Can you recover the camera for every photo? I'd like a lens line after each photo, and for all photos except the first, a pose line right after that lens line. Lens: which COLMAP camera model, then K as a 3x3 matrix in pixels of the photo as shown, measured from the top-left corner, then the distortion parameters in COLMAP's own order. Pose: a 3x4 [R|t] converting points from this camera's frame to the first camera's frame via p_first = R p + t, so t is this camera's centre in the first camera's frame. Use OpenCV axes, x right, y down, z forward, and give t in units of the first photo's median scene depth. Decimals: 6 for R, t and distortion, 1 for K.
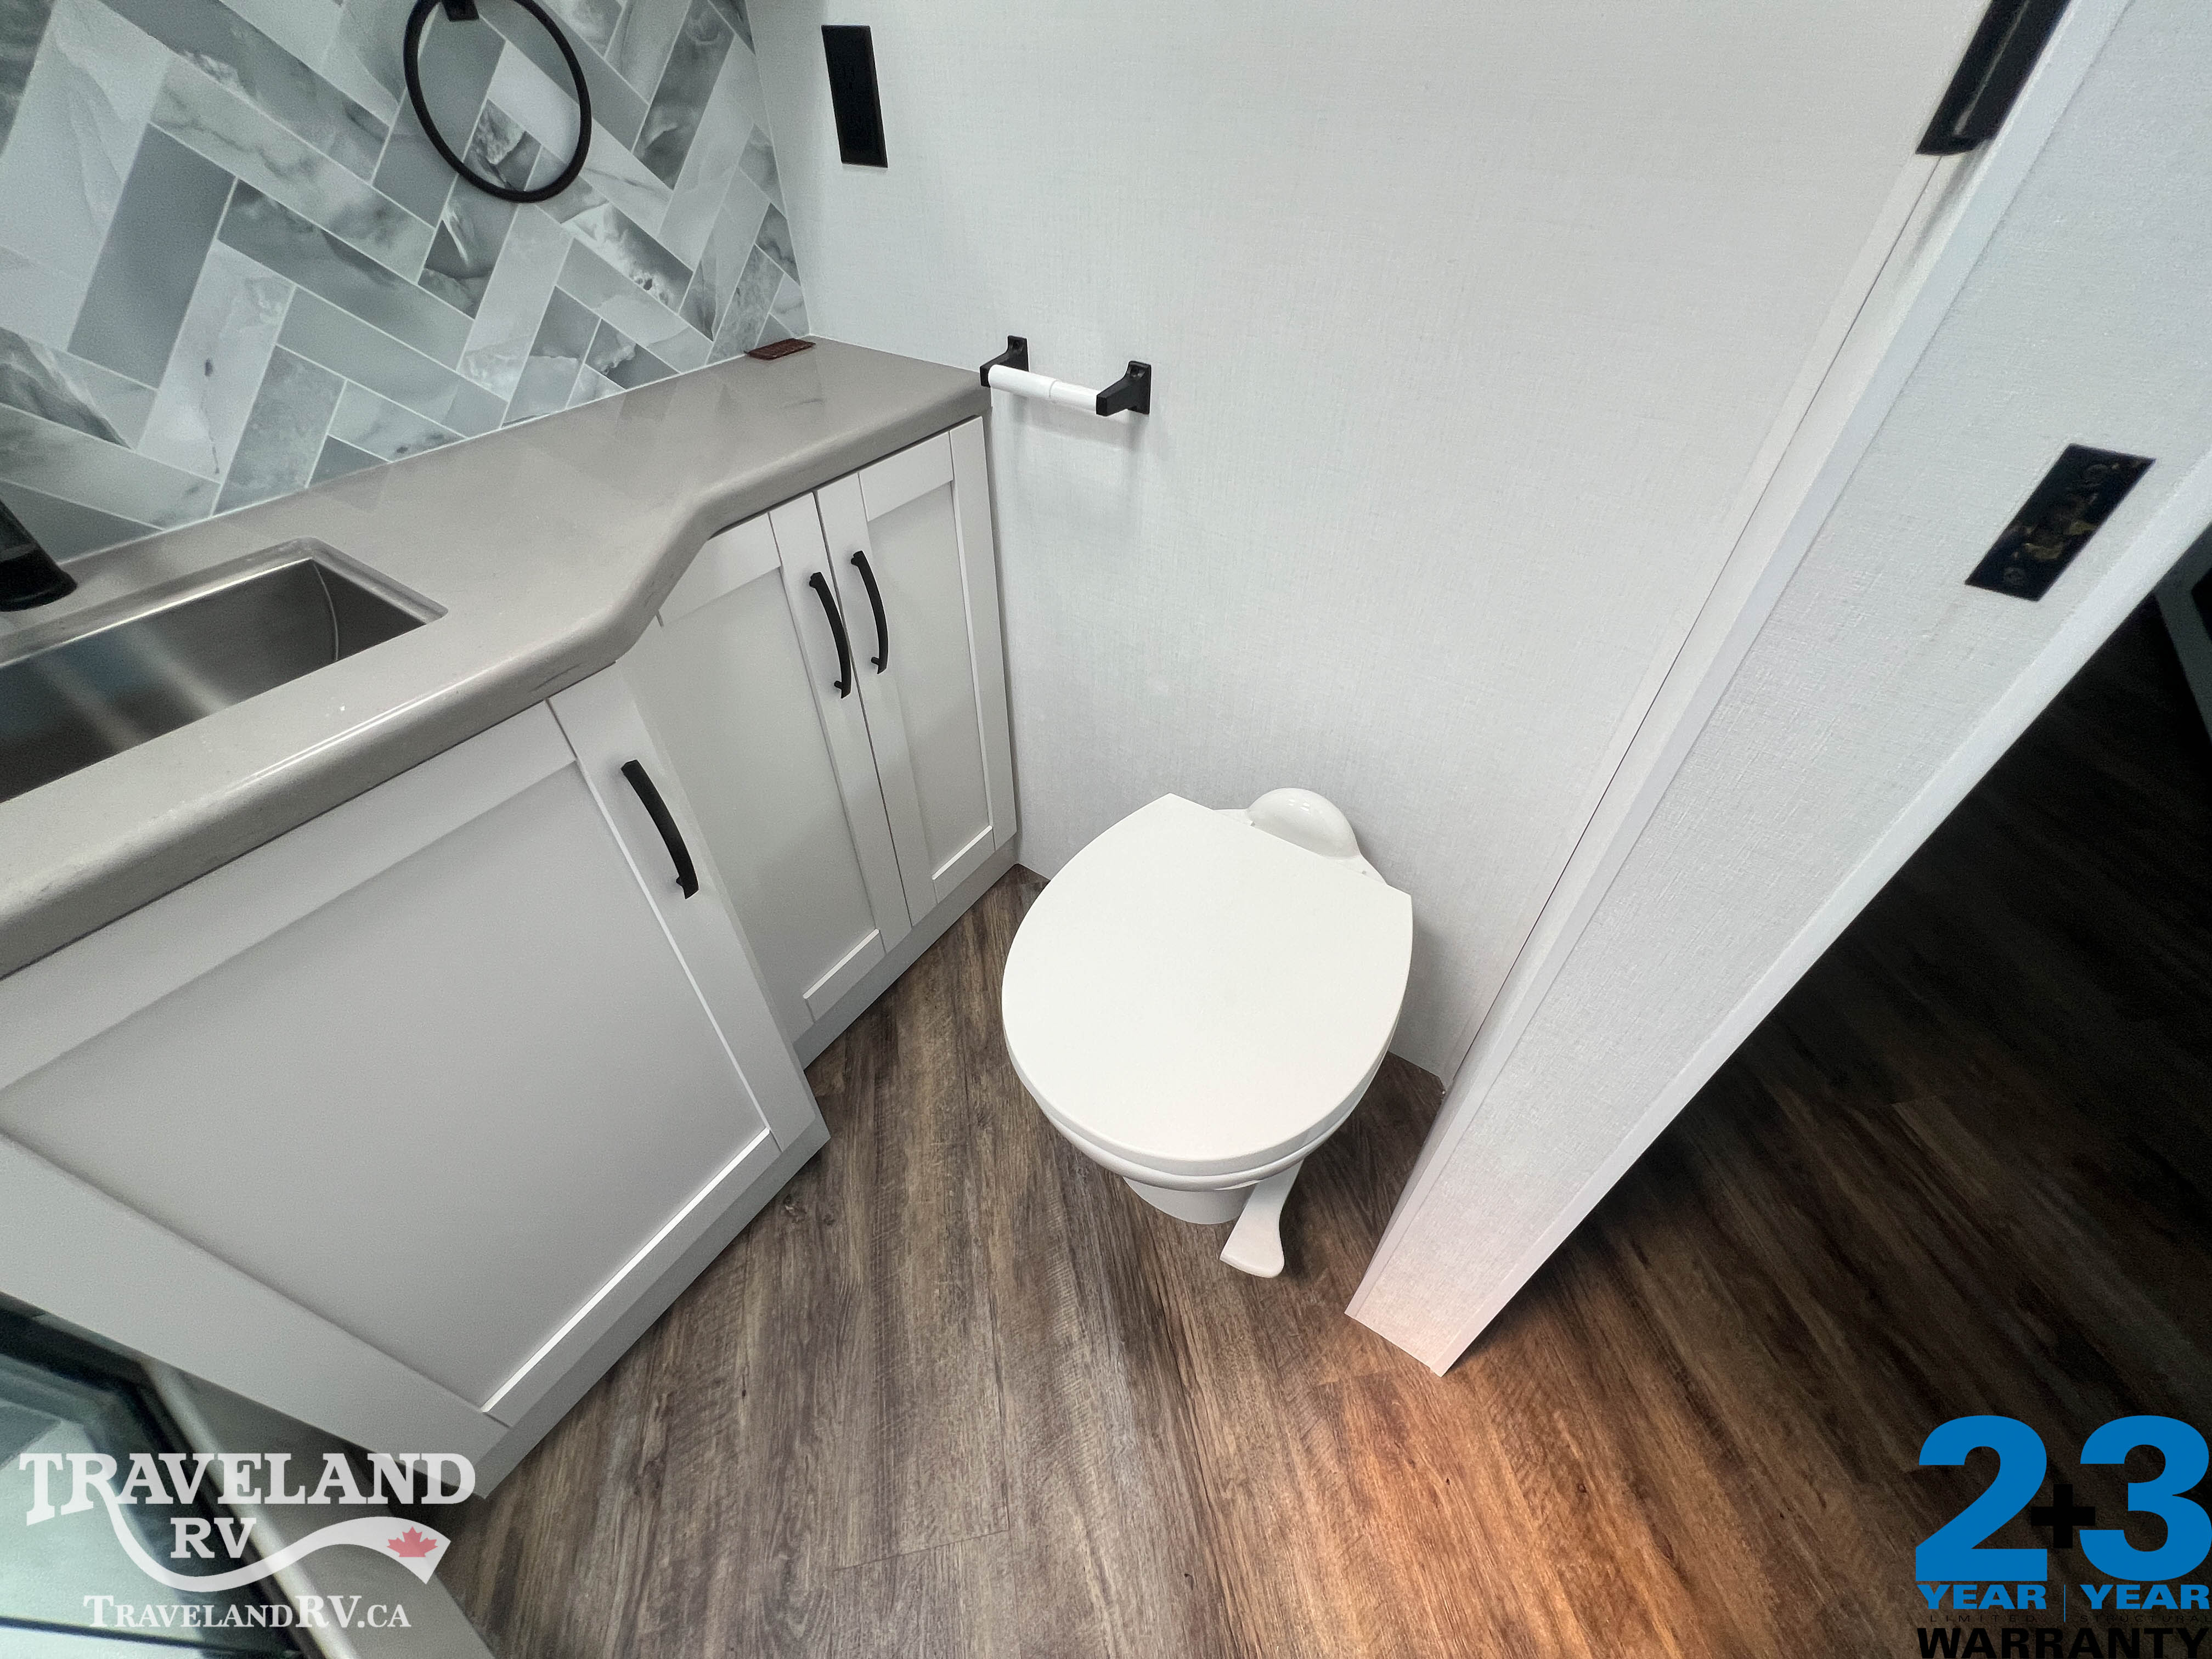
lens RADIAL K [[886.3, 0, 1105.3], [0, 886.3, 829.1], [0, 0, 1]] dist [-0.003289, 0.000446]
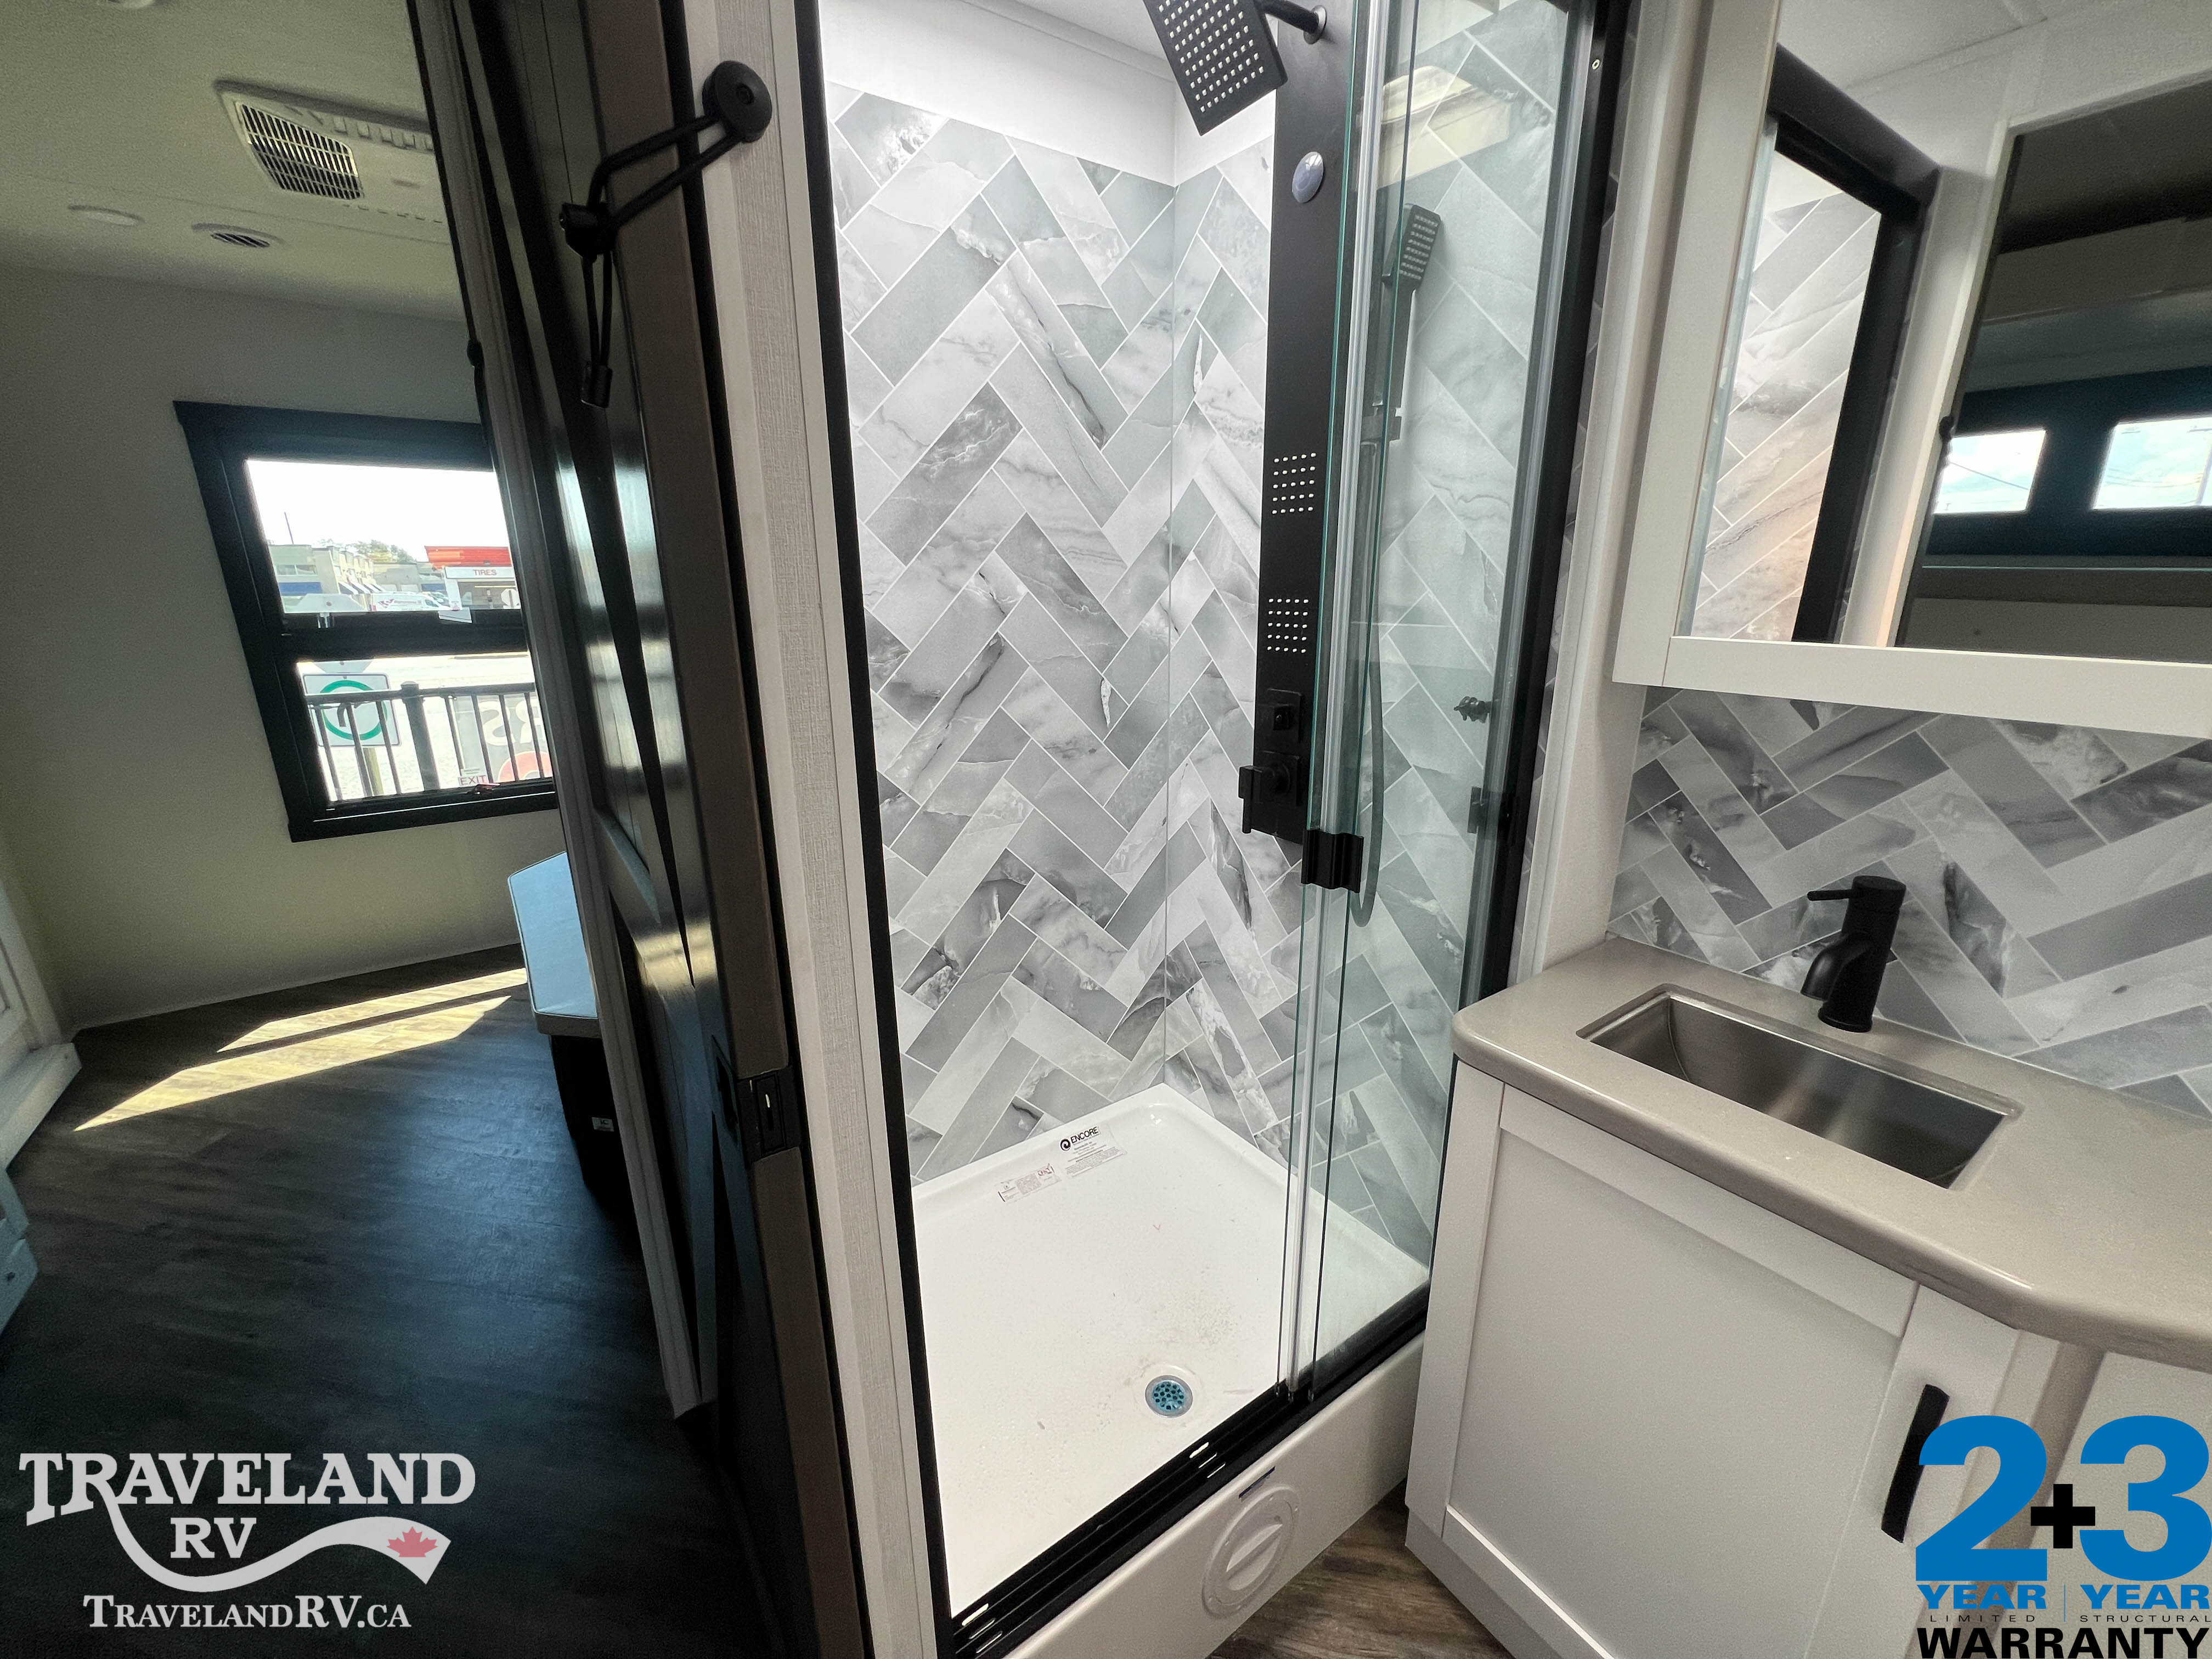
lens RADIAL K [[886.4, 0, 1105.2], [0, 886.4, 826.8], [0, 0, 1]] dist [-0.003010, -0.000021]
pose [[-0.360844, 0.257547, -0.896360, 0.405114], [-0.638940, 0.631856, 0.438764, -0.241551], [0.679372, 0.731046, -0.063444, -0.024544]]
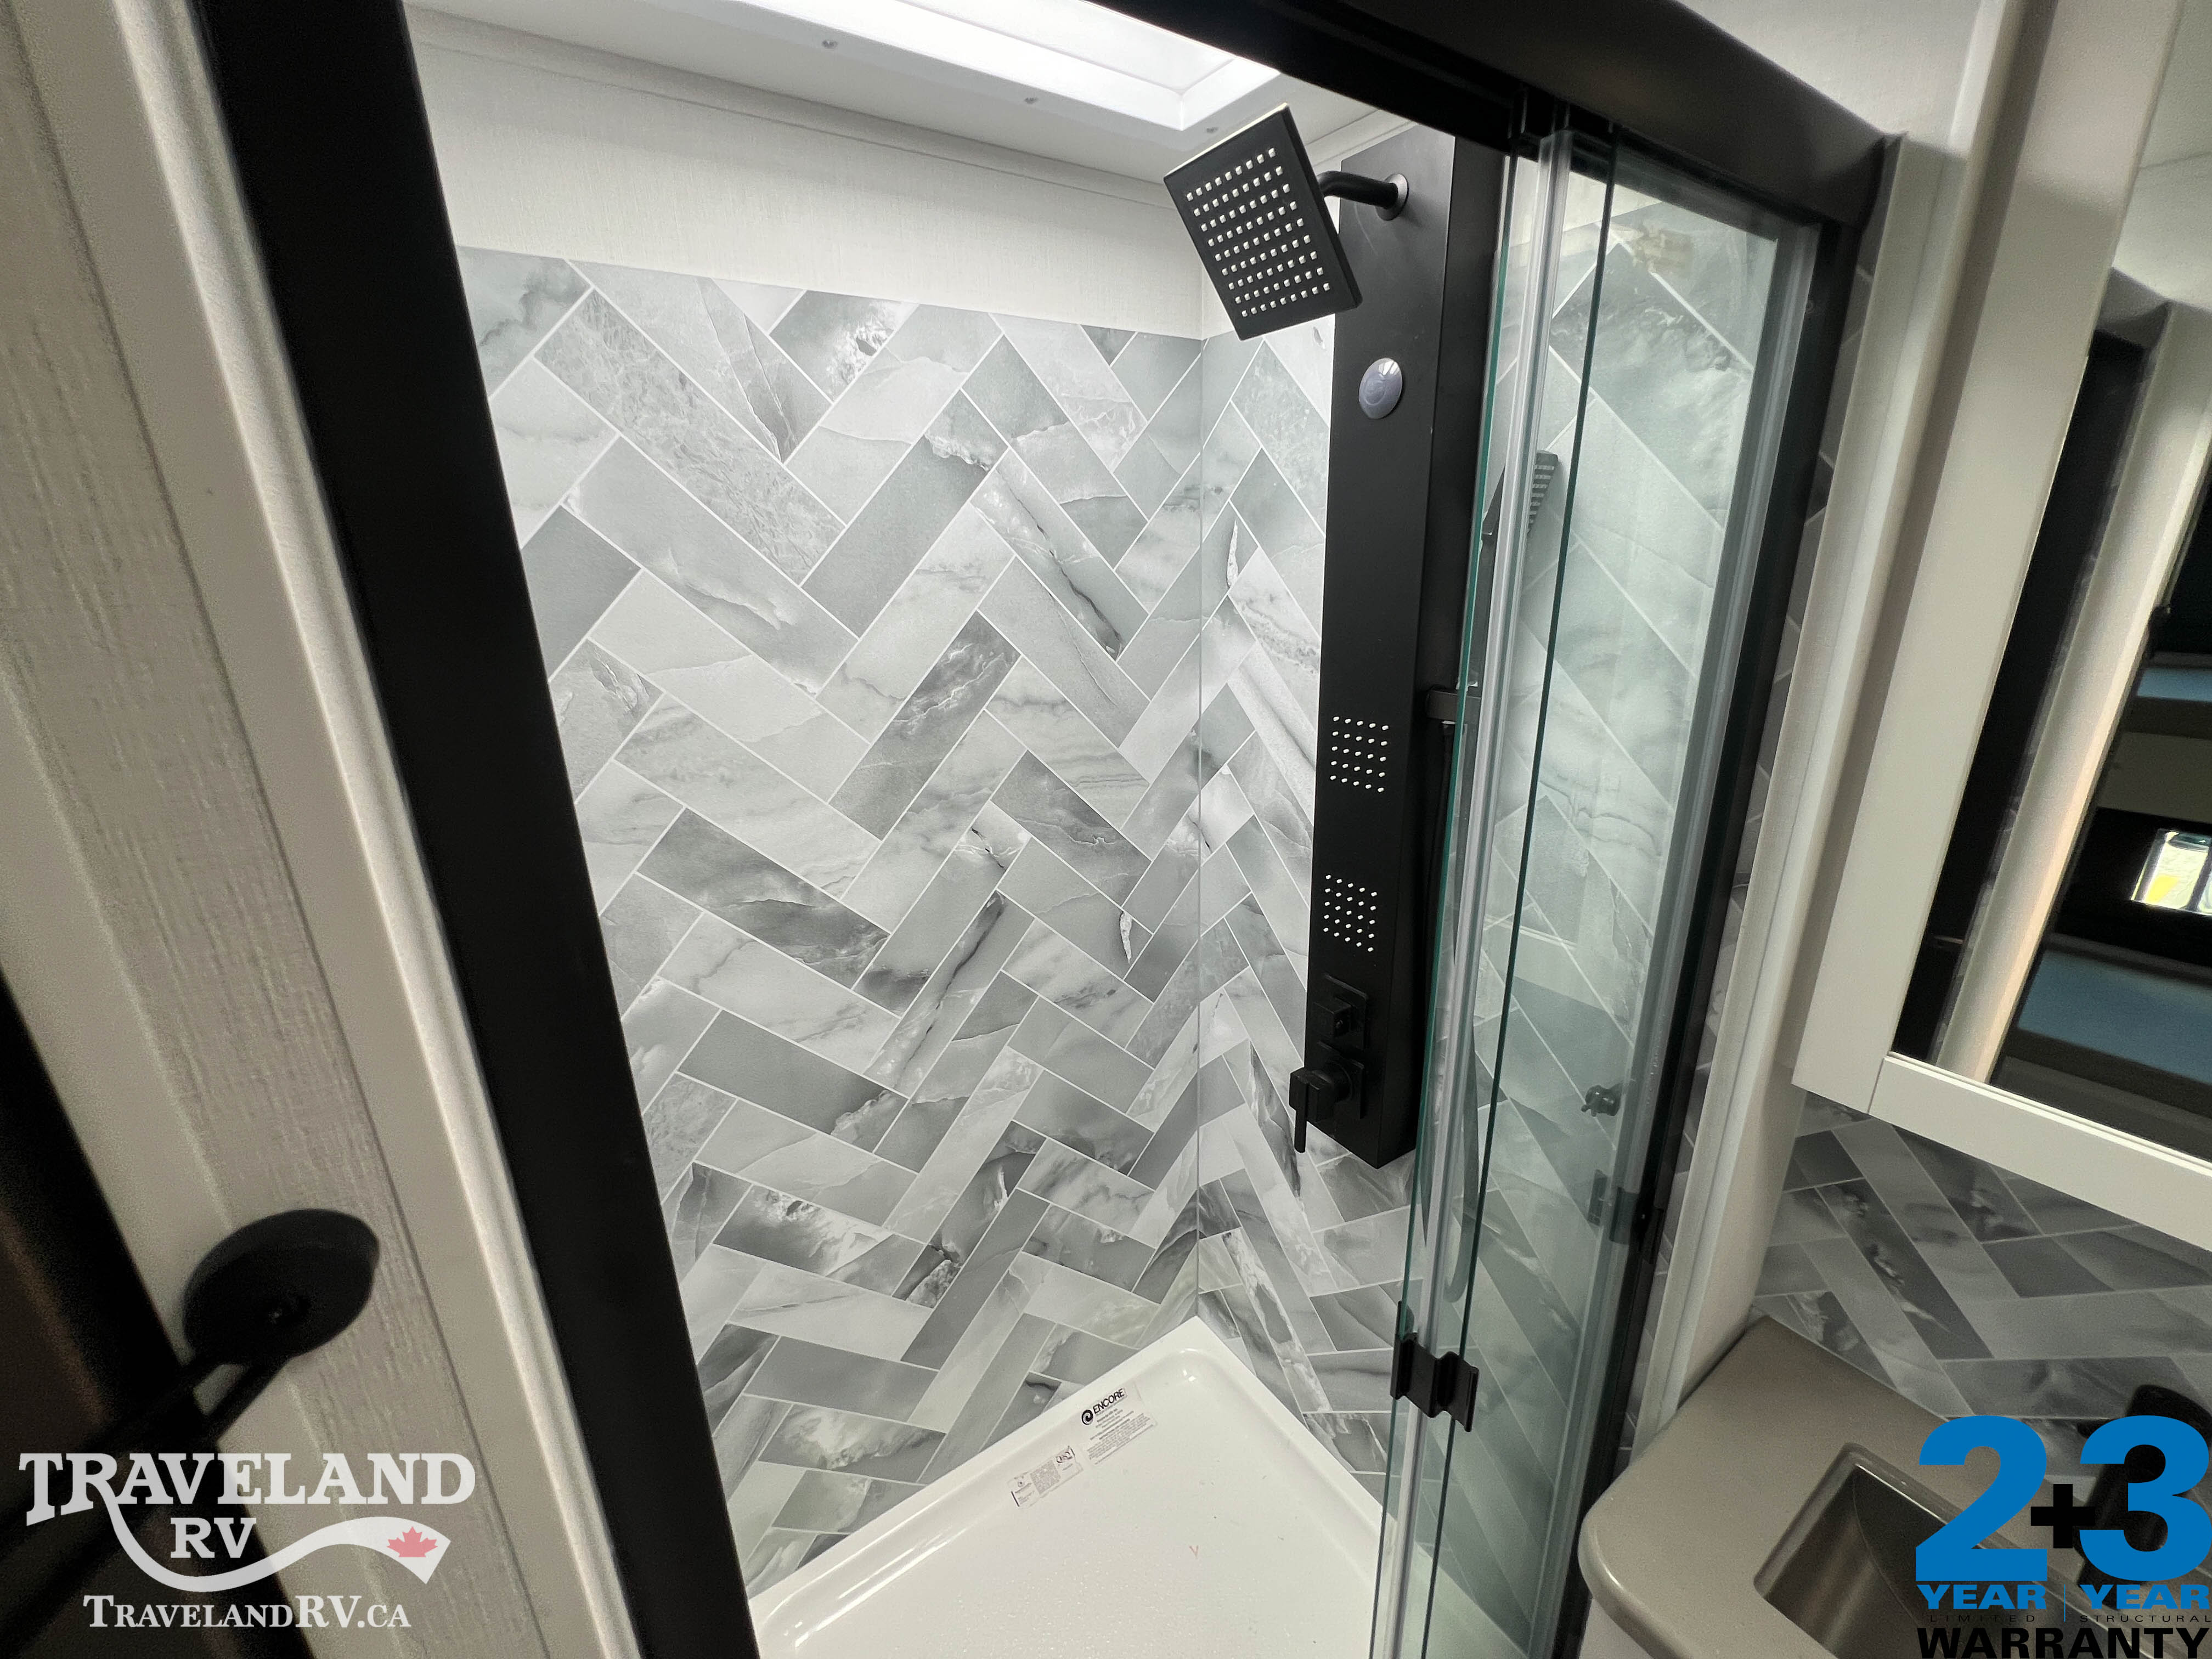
lens RADIAL K [[886.4, 0, 1105.2], [0, 886.4, 826.8], [0, 0, 1]] dist [-0.003010, -0.000021]
pose [[-0.372761, 0.292711, -0.880551, 0.029312], [-0.620939, 0.626487, 0.471115, -0.432783], [0.689554, 0.722381, -0.051774, -0.409275]]
